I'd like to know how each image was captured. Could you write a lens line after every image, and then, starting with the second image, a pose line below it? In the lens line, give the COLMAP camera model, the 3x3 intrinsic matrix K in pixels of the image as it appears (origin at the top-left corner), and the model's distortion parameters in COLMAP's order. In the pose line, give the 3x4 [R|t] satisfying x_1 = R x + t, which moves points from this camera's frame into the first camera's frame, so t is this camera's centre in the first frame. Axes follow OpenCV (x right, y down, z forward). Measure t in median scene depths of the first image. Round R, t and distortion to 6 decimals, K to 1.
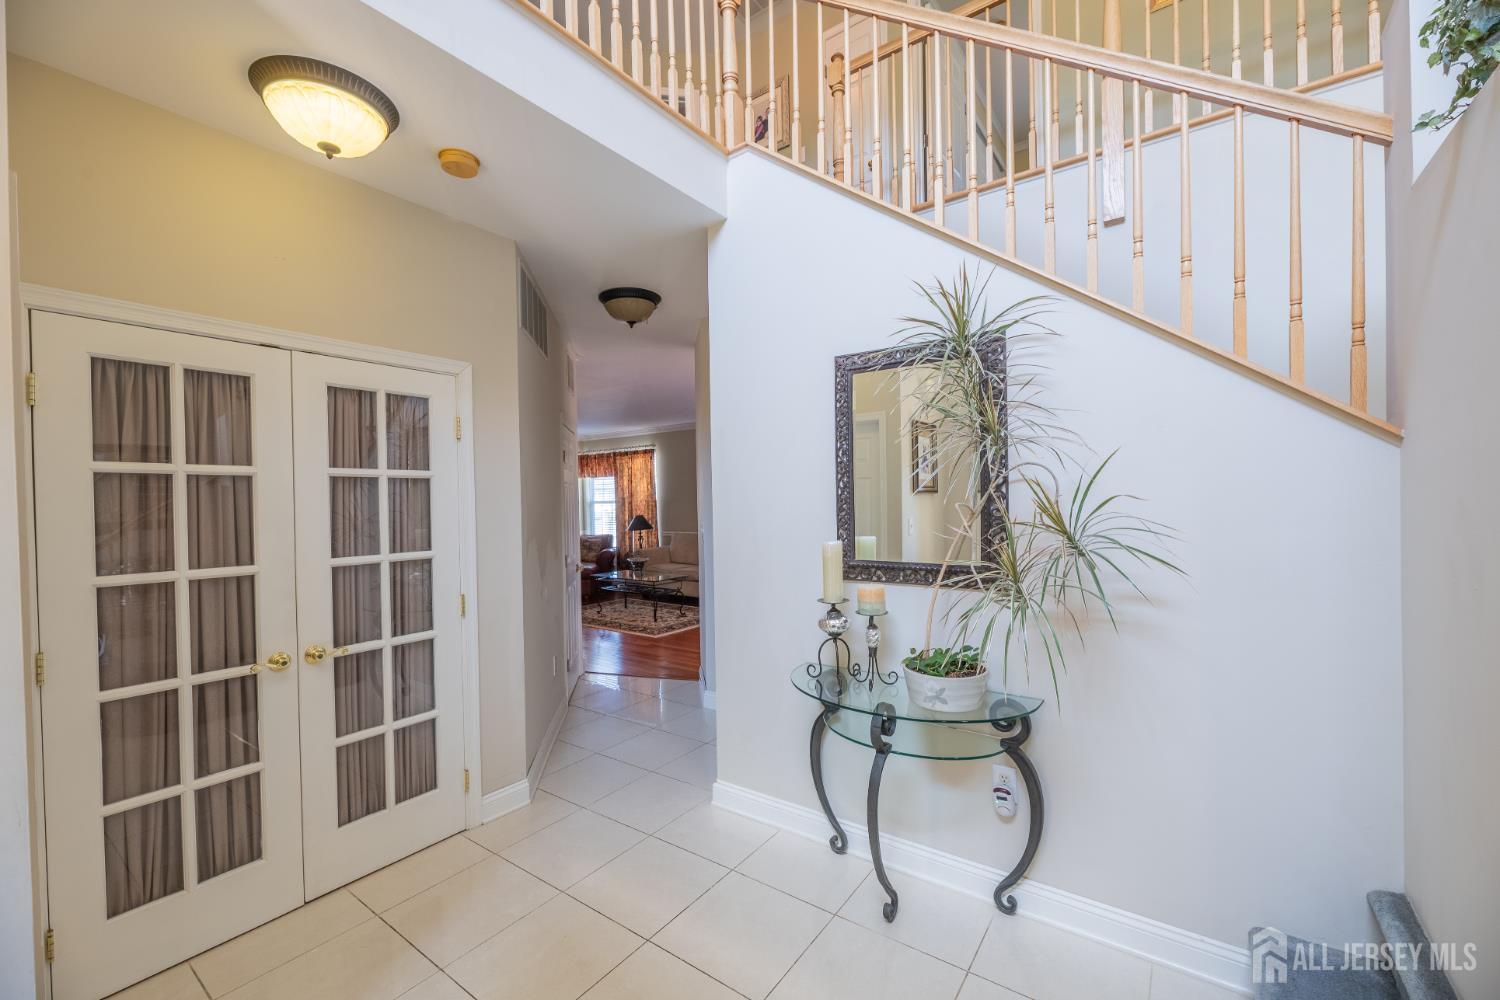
lens RADIAL K [[602.7, 0, 756.4], [0, 602.7, 507.3], [0, 0, 1]] dist [-0.002441, -0.000956]
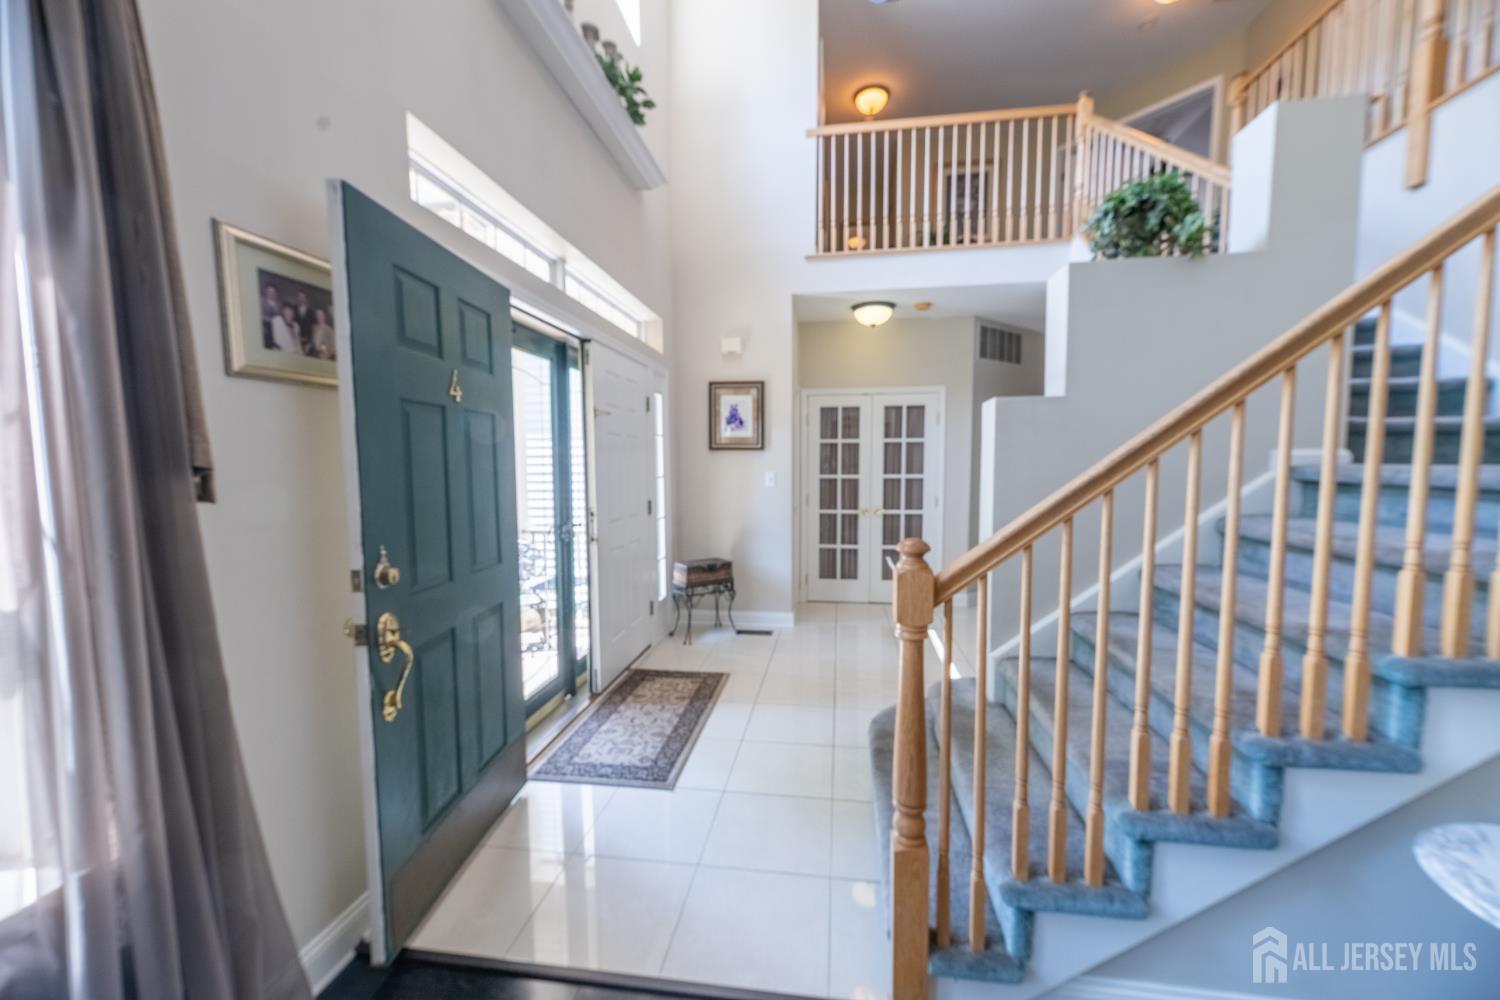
lens RADIAL K [[579.2, 0, 754.4], [0, 579.2, 508.3], [0, 0, 1]] dist [0.000574, -0.000109]
pose [[0.459929, 0.087231, -0.883660, 1.233649], [-0.015342, 0.995795, 0.090315, 0.013633], [0.887823, -0.027981, 0.459333, -0.620711]]
